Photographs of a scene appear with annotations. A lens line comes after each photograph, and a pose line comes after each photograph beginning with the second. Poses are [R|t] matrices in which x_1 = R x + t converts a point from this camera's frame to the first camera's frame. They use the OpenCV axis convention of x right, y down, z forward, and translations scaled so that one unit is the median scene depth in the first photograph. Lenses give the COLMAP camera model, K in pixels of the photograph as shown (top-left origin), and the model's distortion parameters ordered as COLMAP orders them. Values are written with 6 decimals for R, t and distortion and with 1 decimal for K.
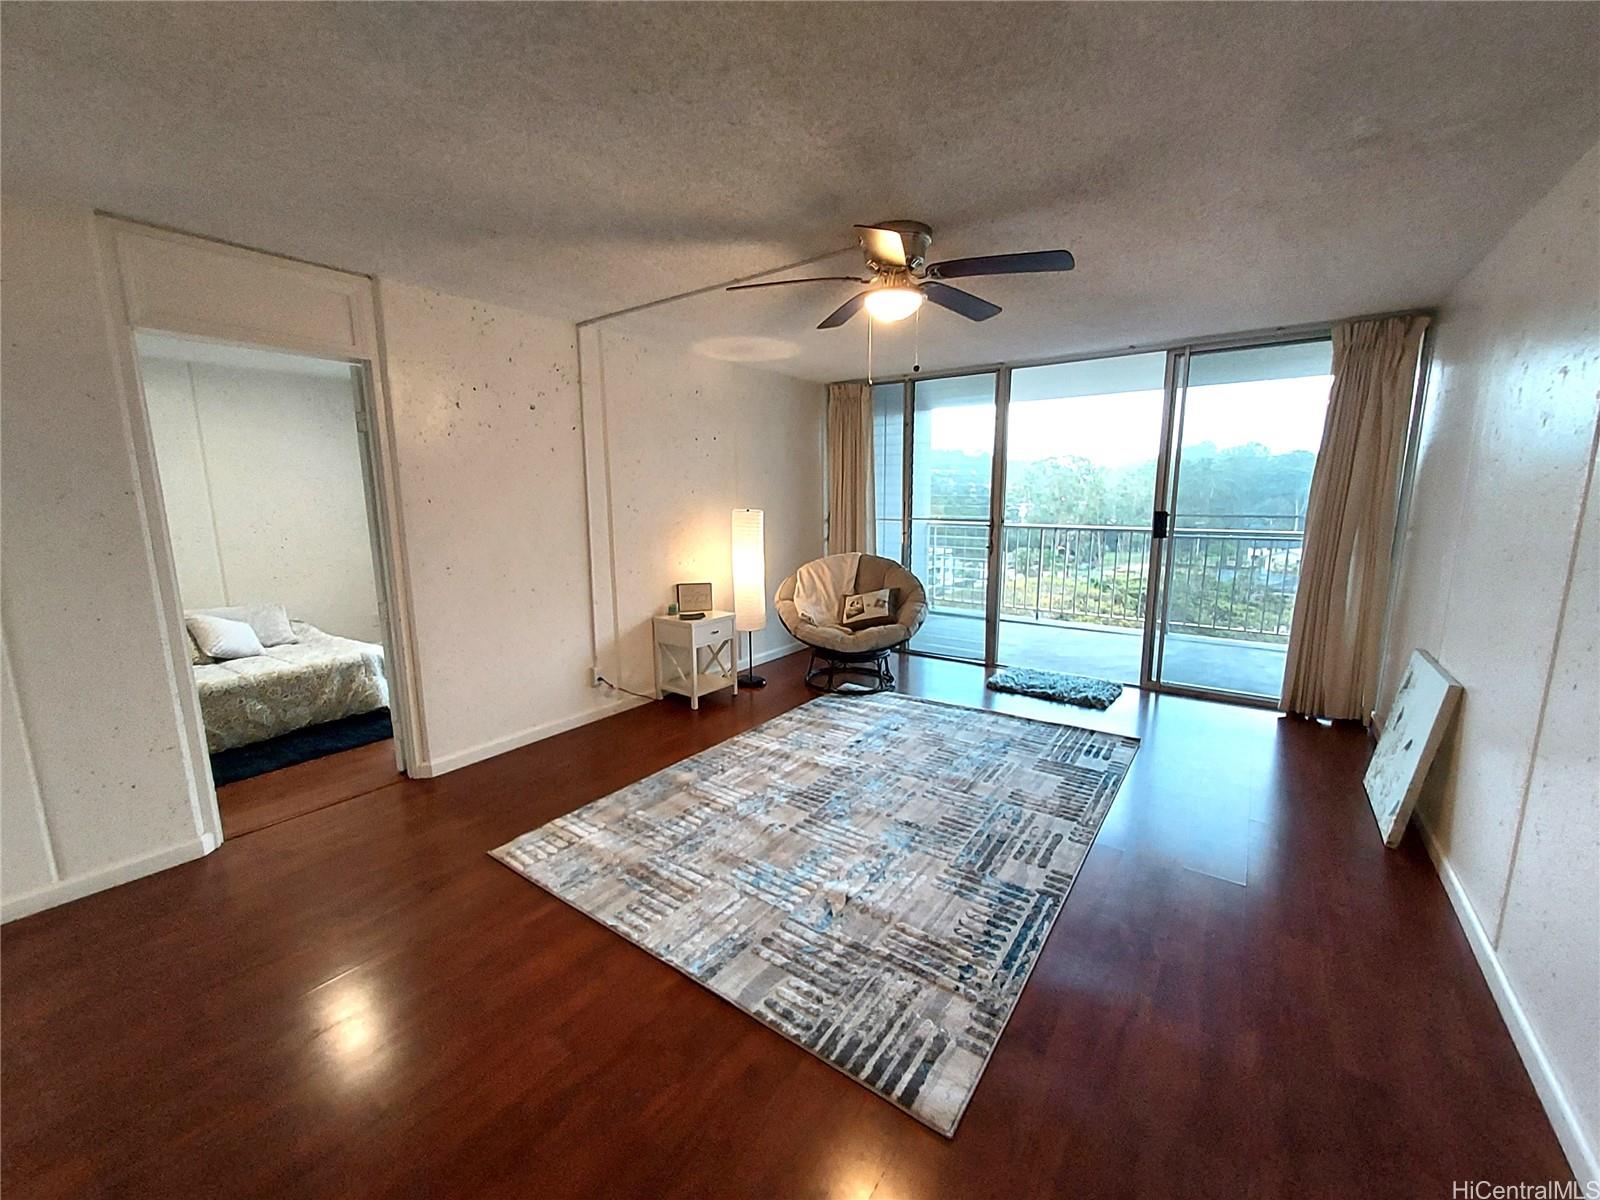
lens RADIAL K [[626.6, 0, 801.2], [0, 626.6, 600.3], [0, 0, 1]] dist [0.001296, -0.001866]
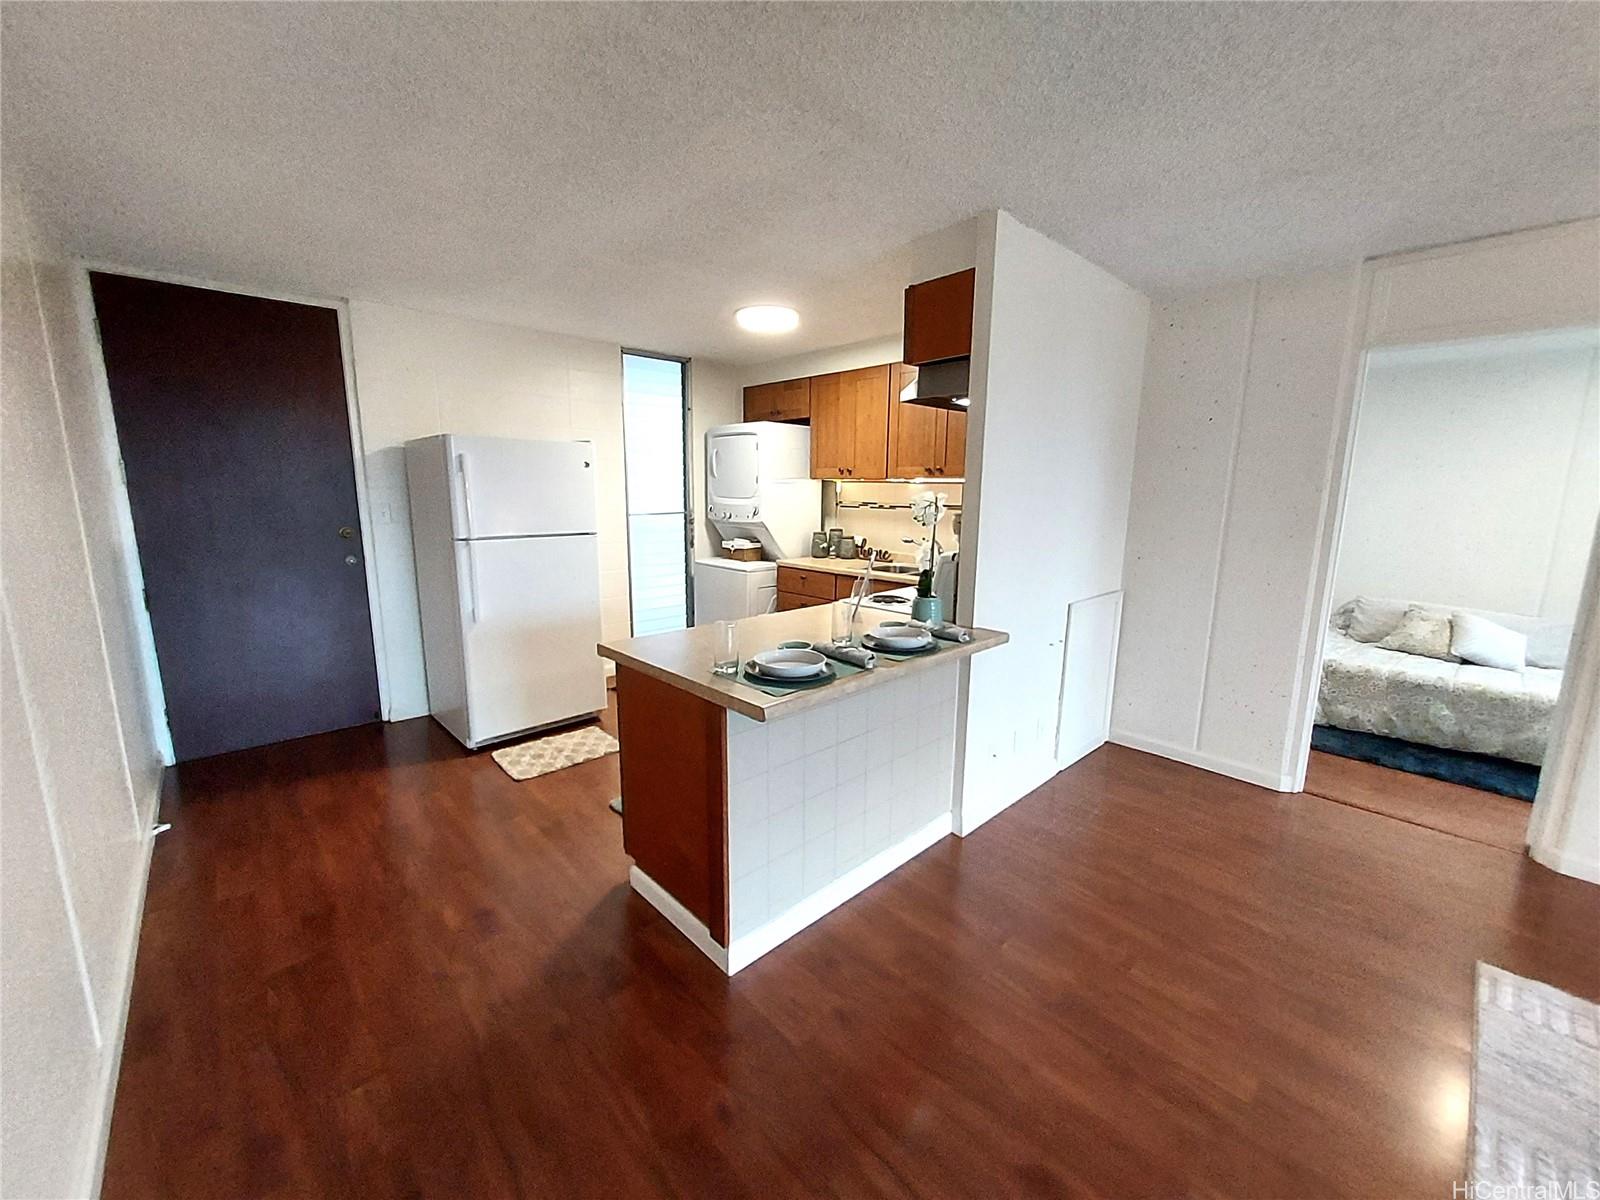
lens RADIAL K [[626.6, 0, 799.8], [0, 626.6, 596.1], [0, 0, 1]] dist [0.001296, -0.001866]
pose [[-0.193252, 0.175279, -0.965366, 0.211581], [-0.174335, 0.962122, 0.209589, -0.029125], [0.965537, 0.208800, -0.155375, 0.143428]]
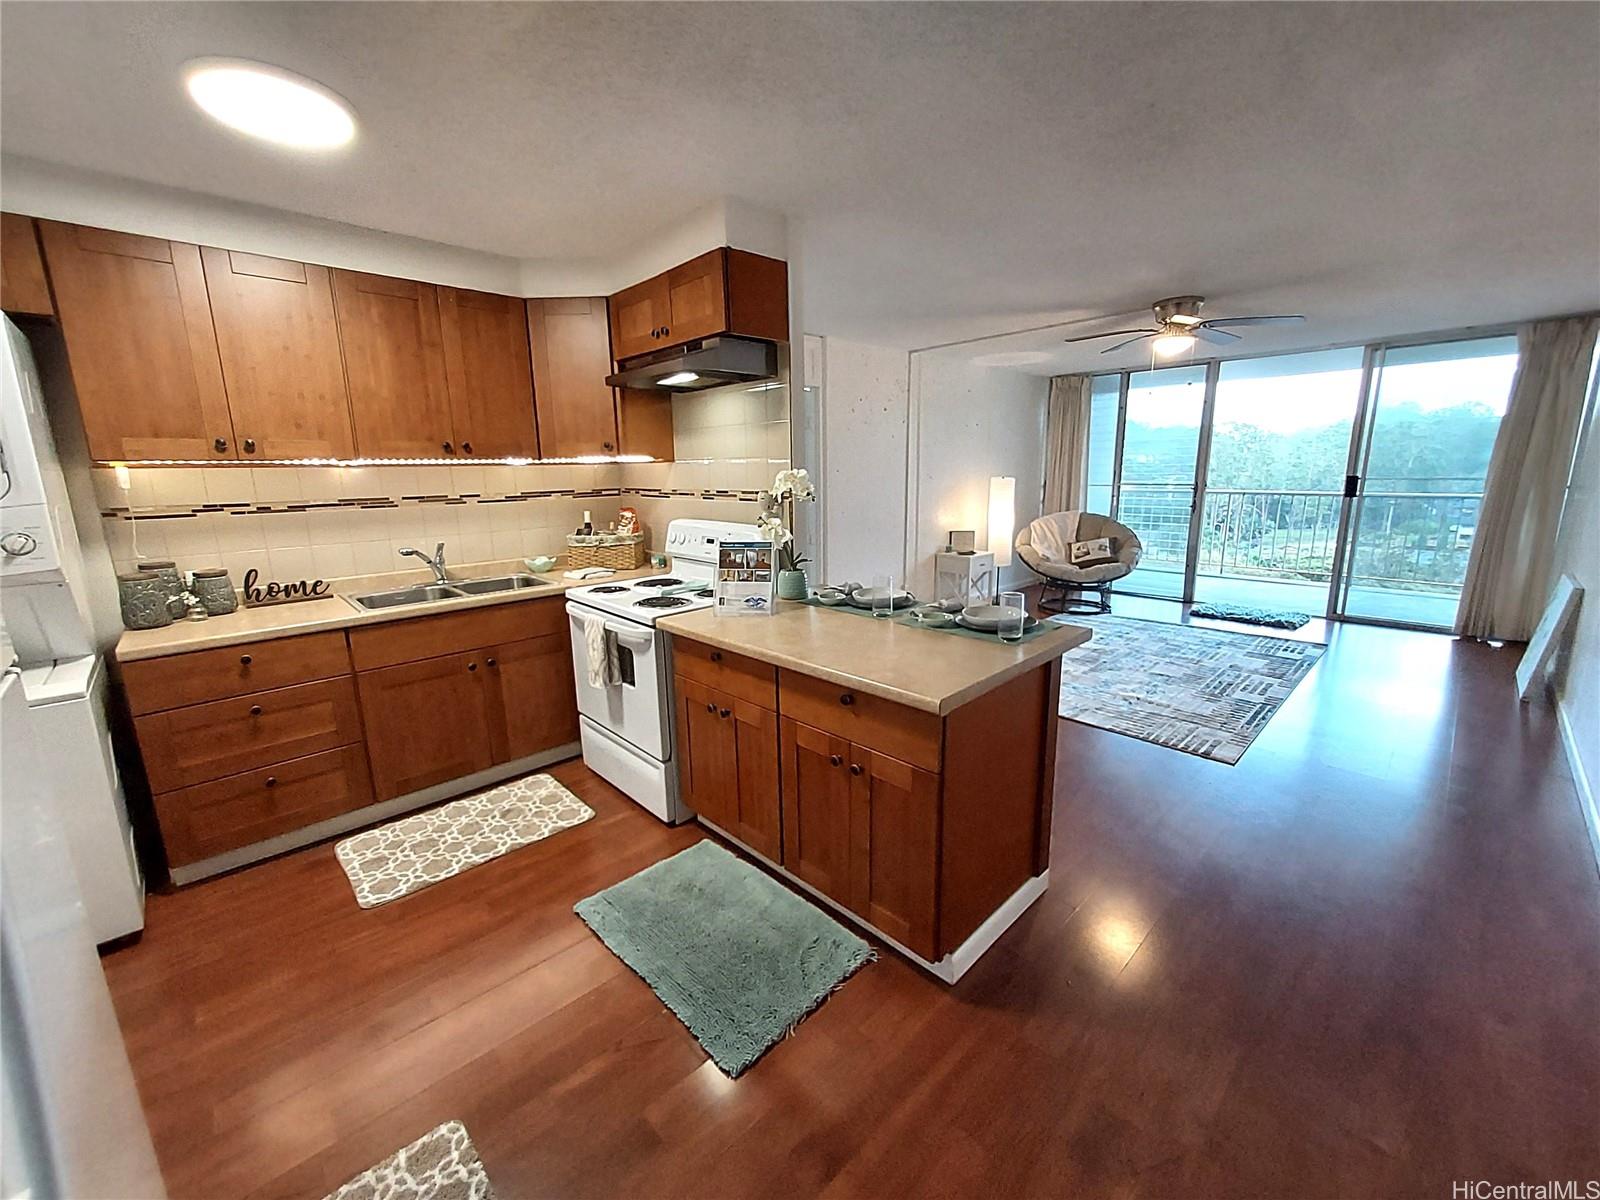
lens RADIAL K [[626.6, 0, 794.5], [0, 626.6, 594.5], [0, 0, 1]] dist [0.001296, -0.001866]
pose [[0.981235, 0.029175, -0.190596, -0.296591], [-0.023304, 0.999184, 0.032975, 0.085814], [0.191403, -0.027915, 0.981115, -0.482555]]
